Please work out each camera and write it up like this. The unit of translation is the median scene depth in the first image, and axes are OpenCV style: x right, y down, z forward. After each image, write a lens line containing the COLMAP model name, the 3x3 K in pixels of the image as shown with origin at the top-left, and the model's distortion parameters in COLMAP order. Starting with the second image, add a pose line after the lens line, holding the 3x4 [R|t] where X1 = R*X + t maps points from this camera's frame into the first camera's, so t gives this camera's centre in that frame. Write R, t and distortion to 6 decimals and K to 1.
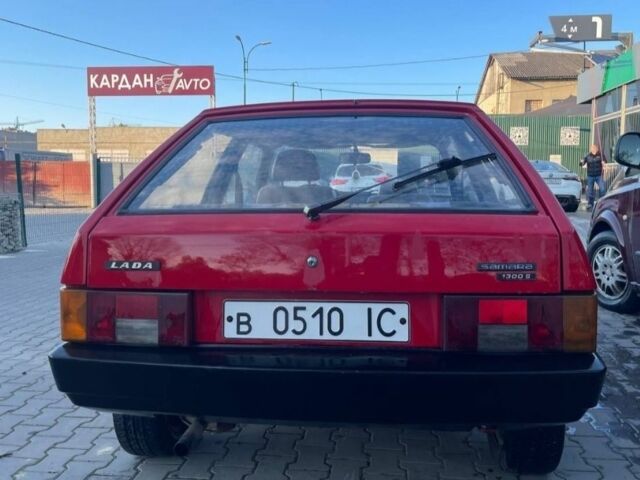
lens RADIAL K [[607.1, 0, 320.0], [0, 607.1, 240.0], [0, 0, 1]] dist [0.016961, 0.031653]
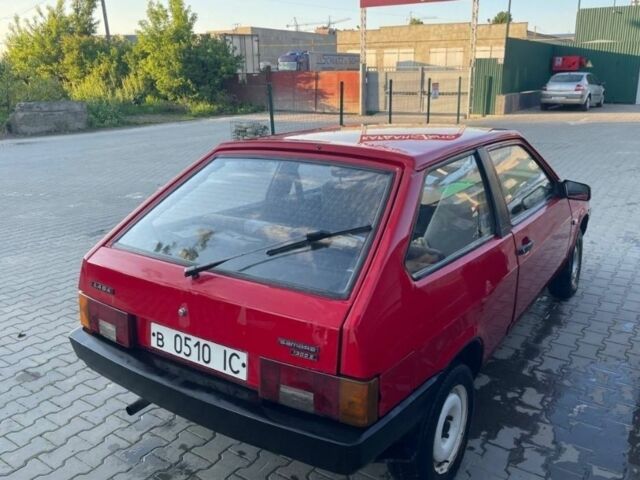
lens RADIAL K [[607.1, 0, 320.0], [0, 607.1, 240.0], [0, 0, 1]] dist [0.016961, 0.031653]
pose [[0.862906, 0.127838, -0.488928, 0.868129], [-0.027584, 0.977949, 0.207016, -0.398286], [0.504611, -0.165149, 0.847404, 0.019405]]
